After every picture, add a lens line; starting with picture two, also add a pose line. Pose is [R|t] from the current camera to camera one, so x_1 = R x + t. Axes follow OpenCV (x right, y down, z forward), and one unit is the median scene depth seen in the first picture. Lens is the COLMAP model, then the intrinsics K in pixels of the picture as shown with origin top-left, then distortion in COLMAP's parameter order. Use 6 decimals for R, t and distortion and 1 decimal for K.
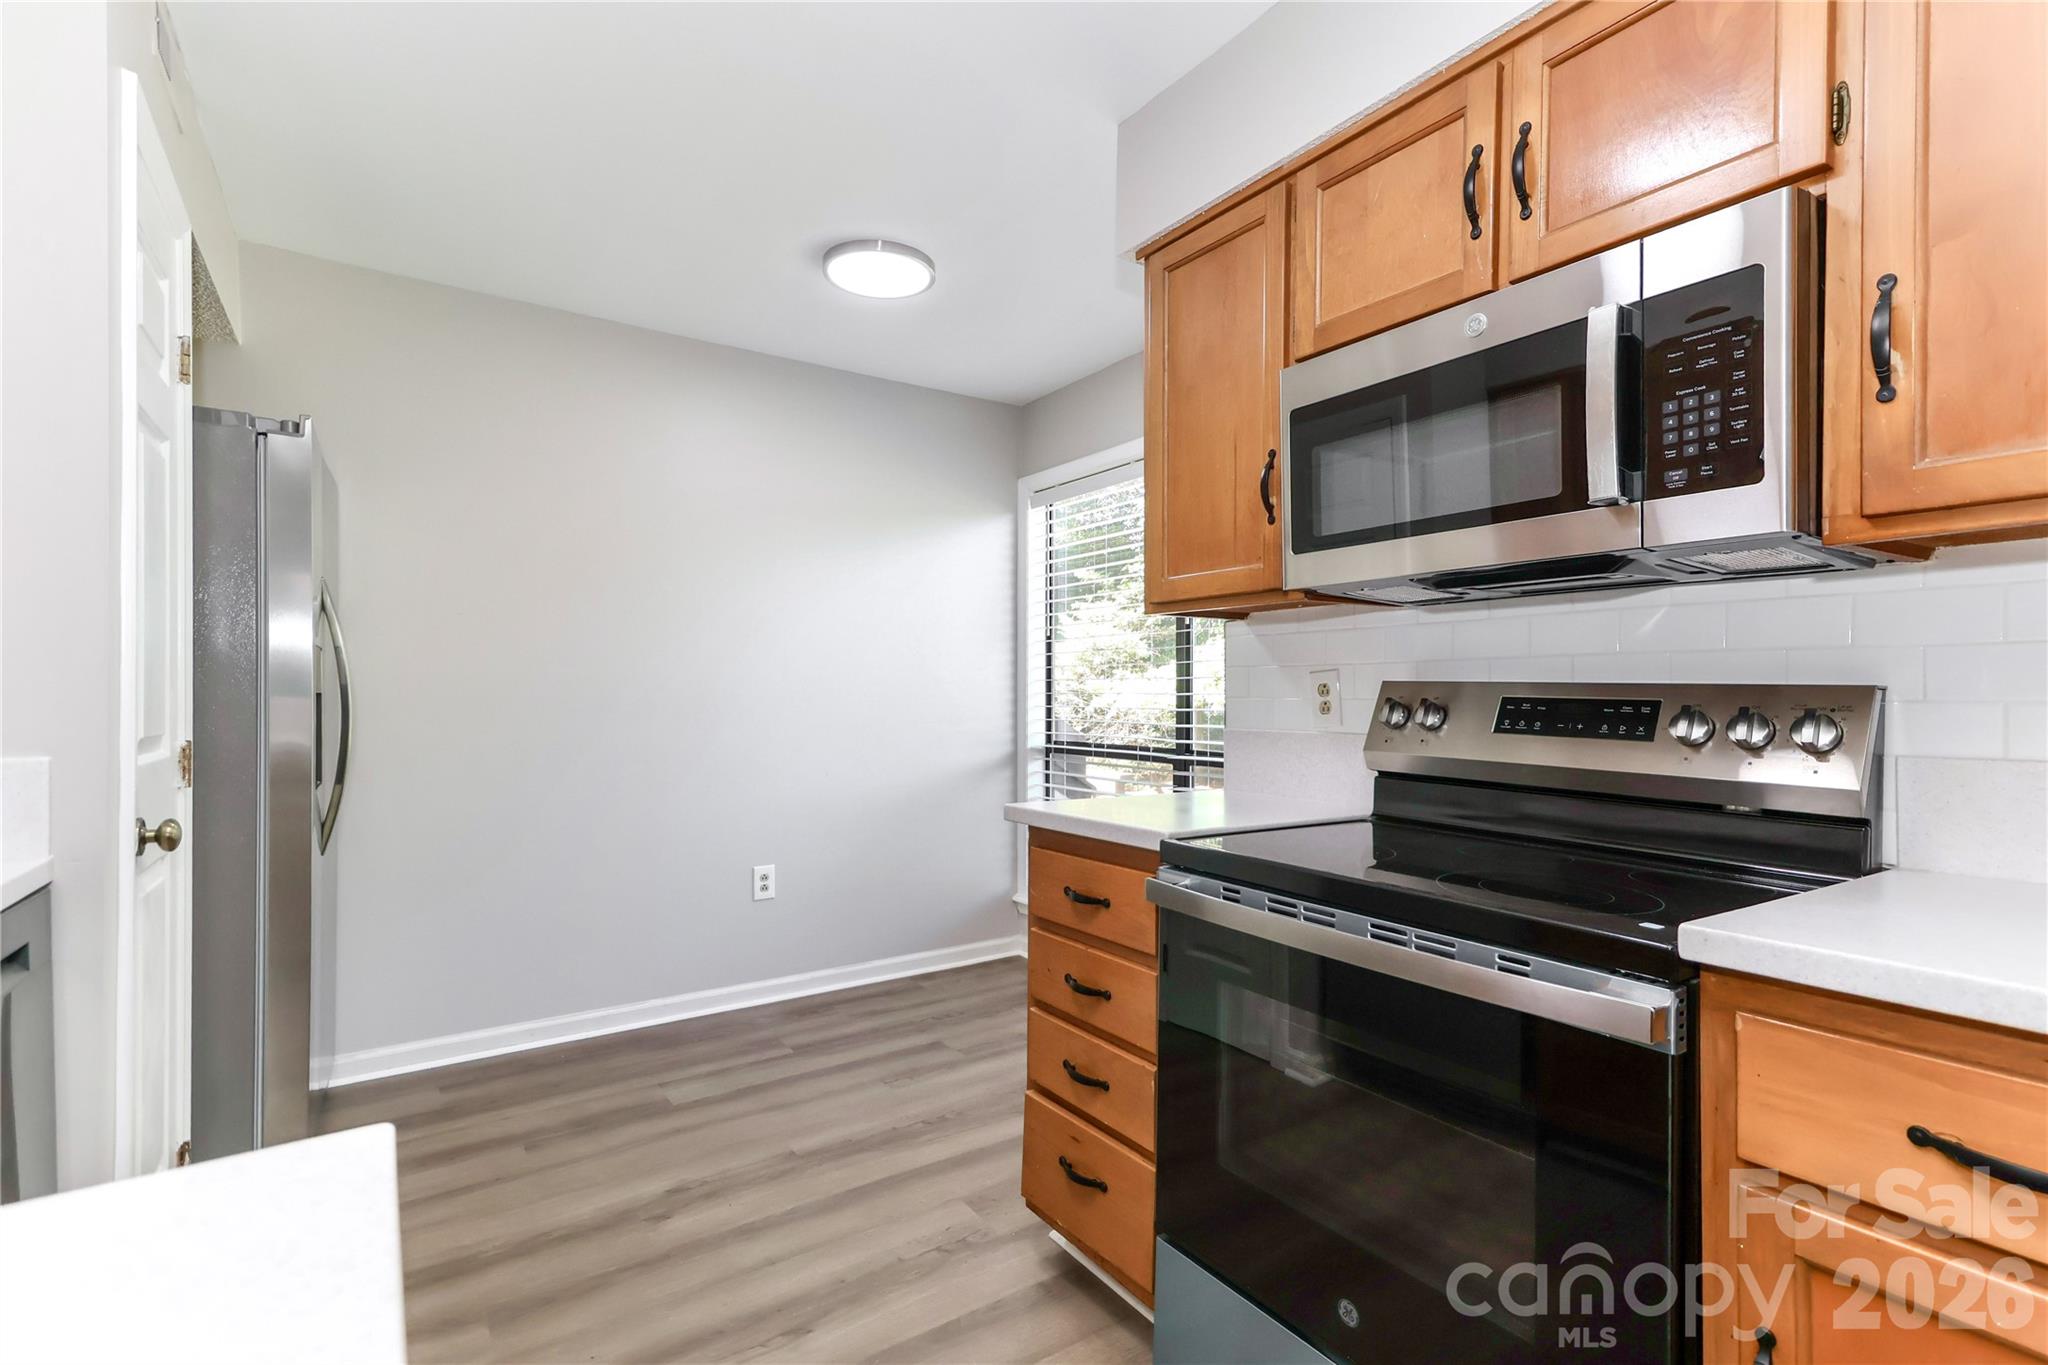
lens RADIAL K [[950.5, 0, 1040.2], [0, 950.5, 690.9], [0, 0, 1]] dist [0.023223, -0.002502]
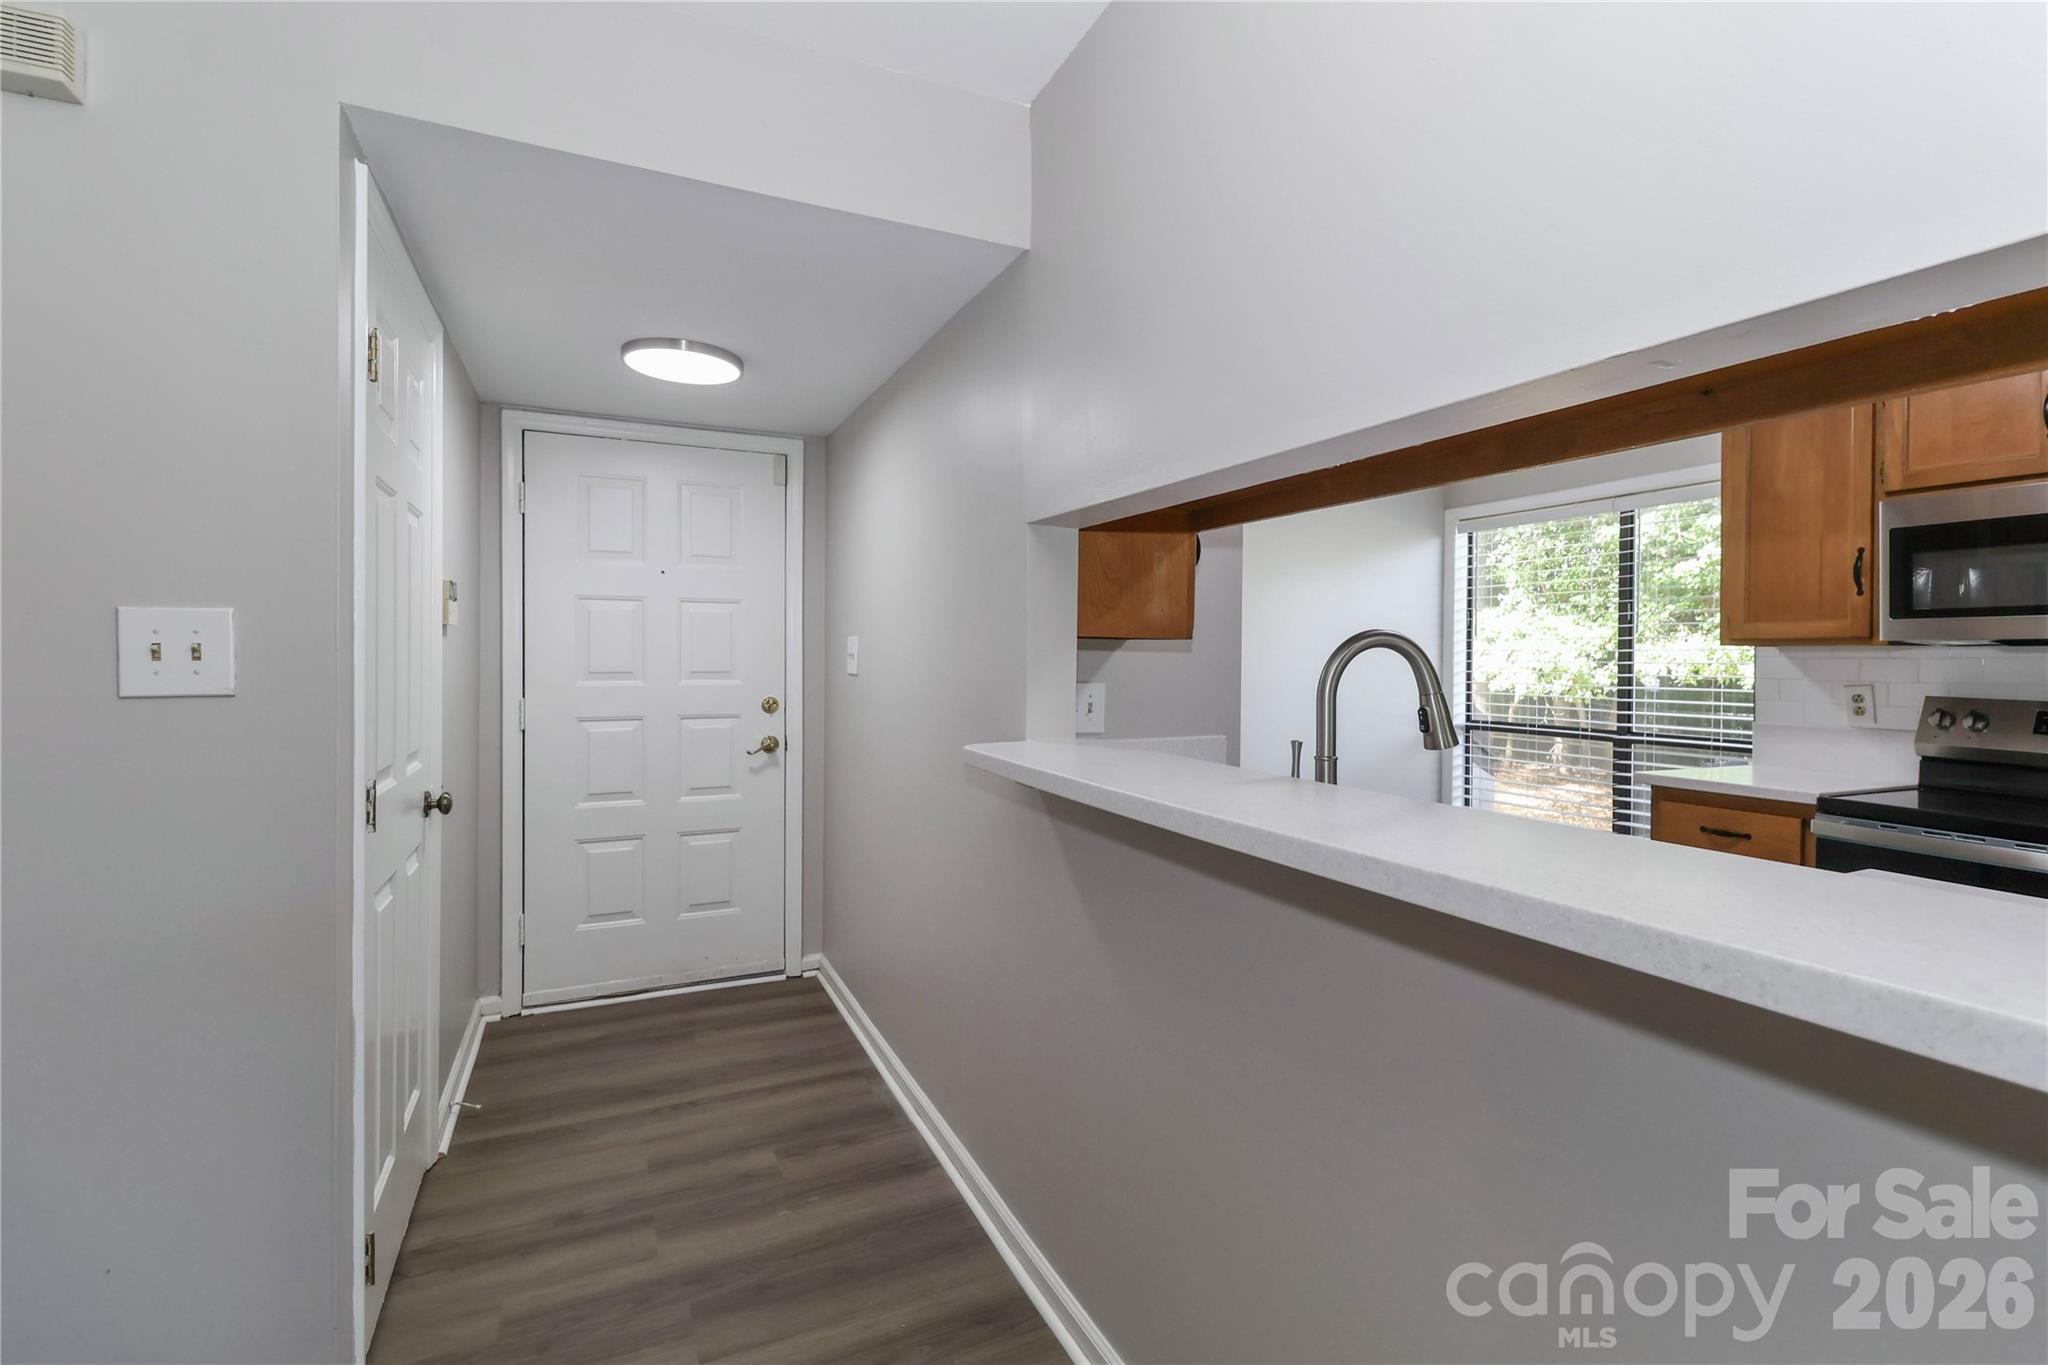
lens RADIAL K [[929.9, 0, 1057.7], [0, 929.9, 669.8], [0, 0, 1]] dist [0.001706, -0.000132]
pose [[0.986165, 0.007496, -0.165595, -0.724015], [-0.005094, 0.999876, 0.014927, -0.064860], [0.165687, -0.013877, 0.986081, -0.650175]]
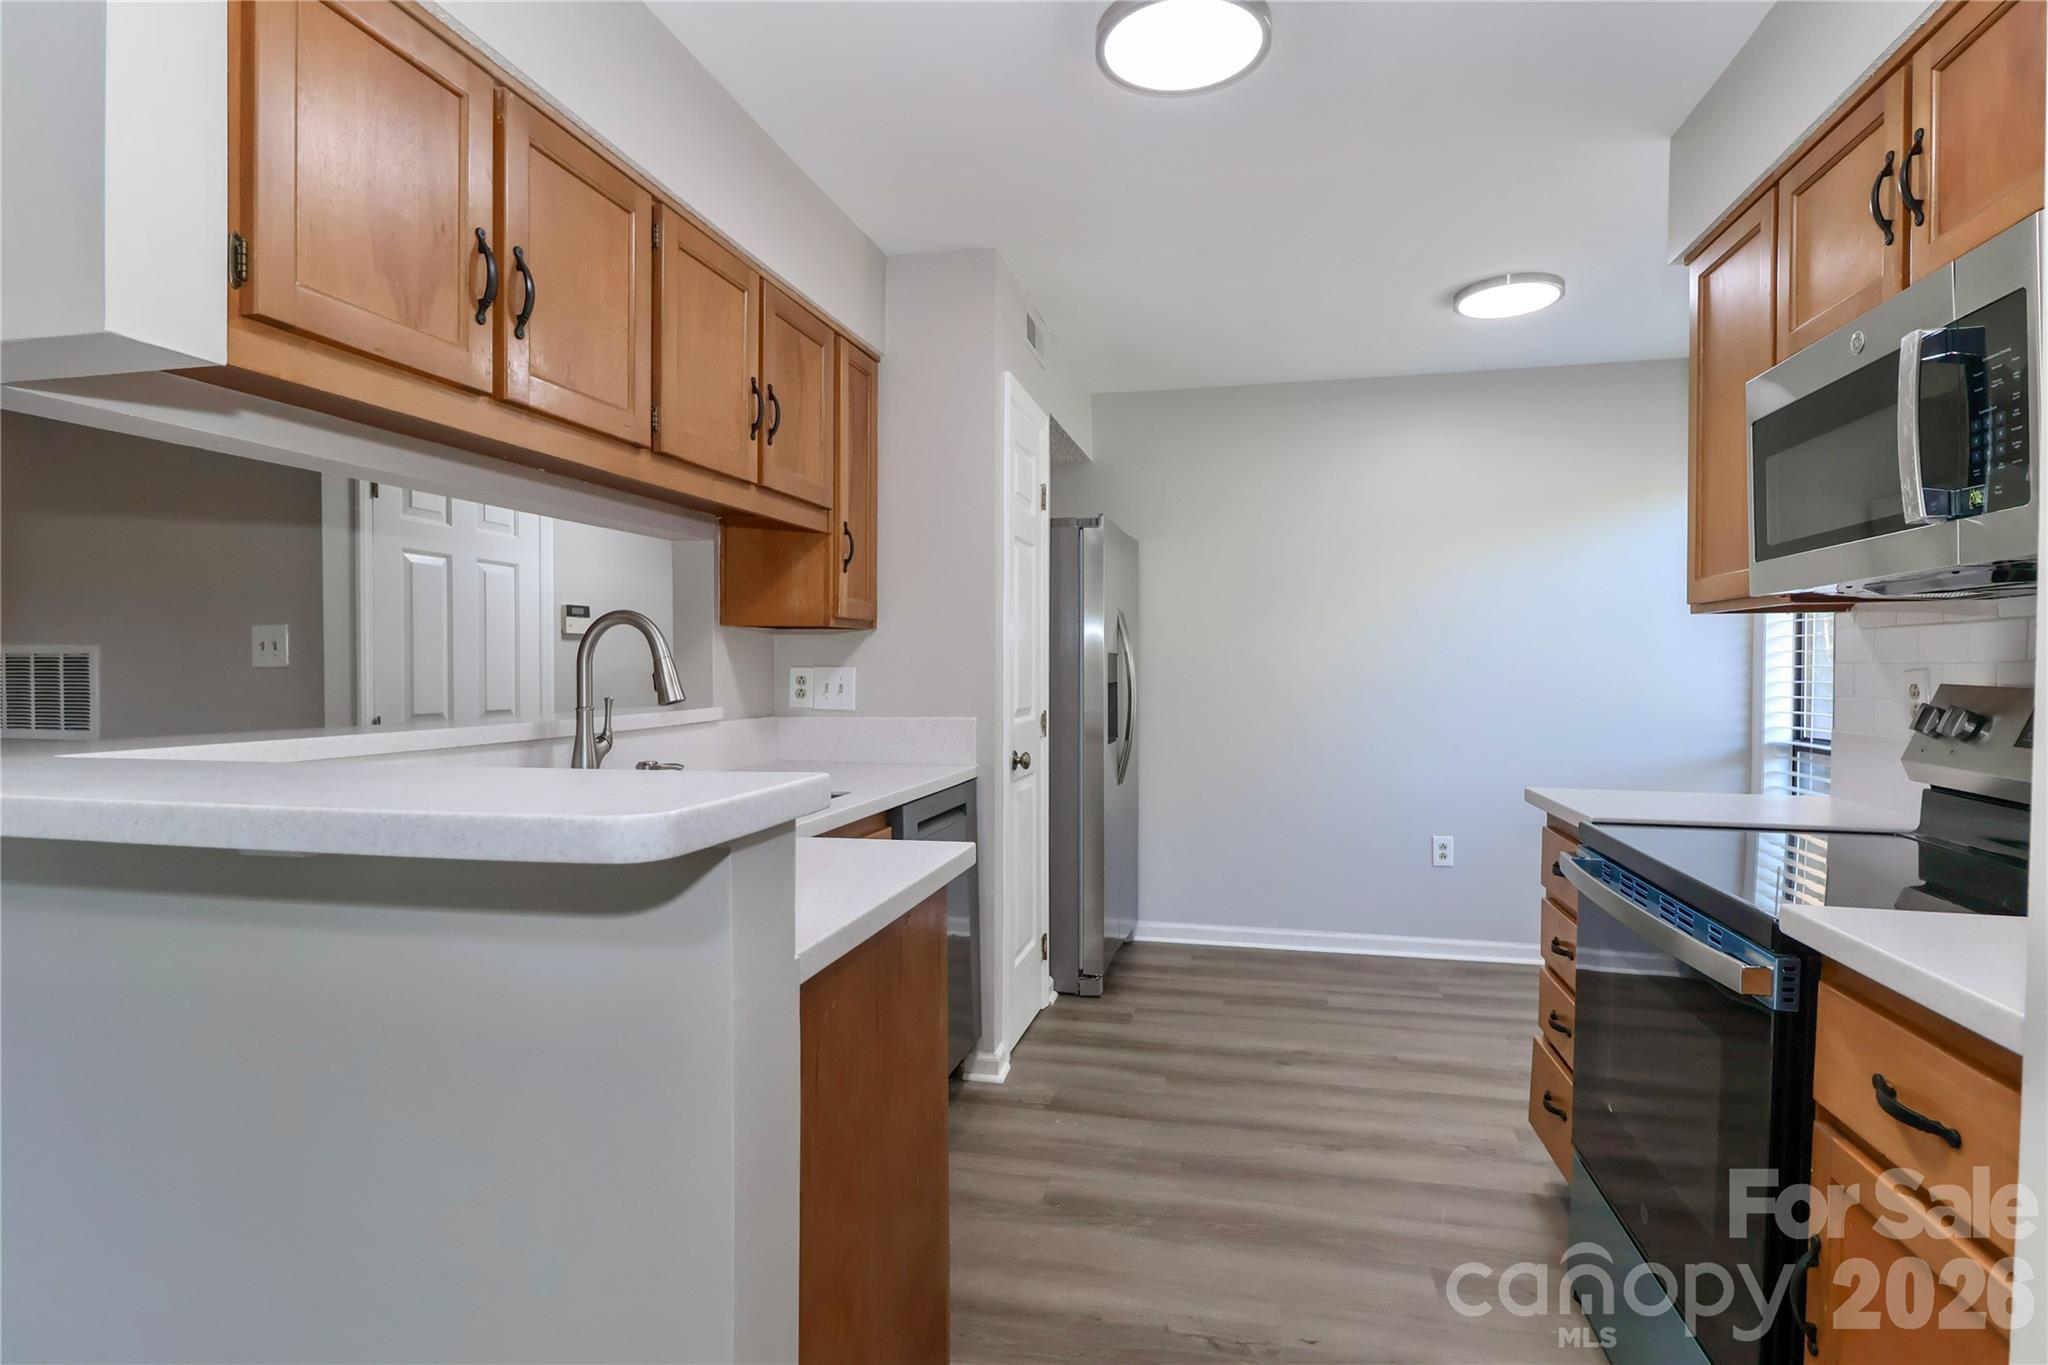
lens RADIAL K [[993.8, 0, 1041.6], [0, 993.8, 684.9], [0, 0, 1]] dist [0.011107, -0.011814]
pose [[0.682582, 0.010744, -0.730730, 0.453714], [0.002677, 0.999848, 0.017201, -0.027834], [0.730804, -0.013697, 0.682450, -0.256557]]
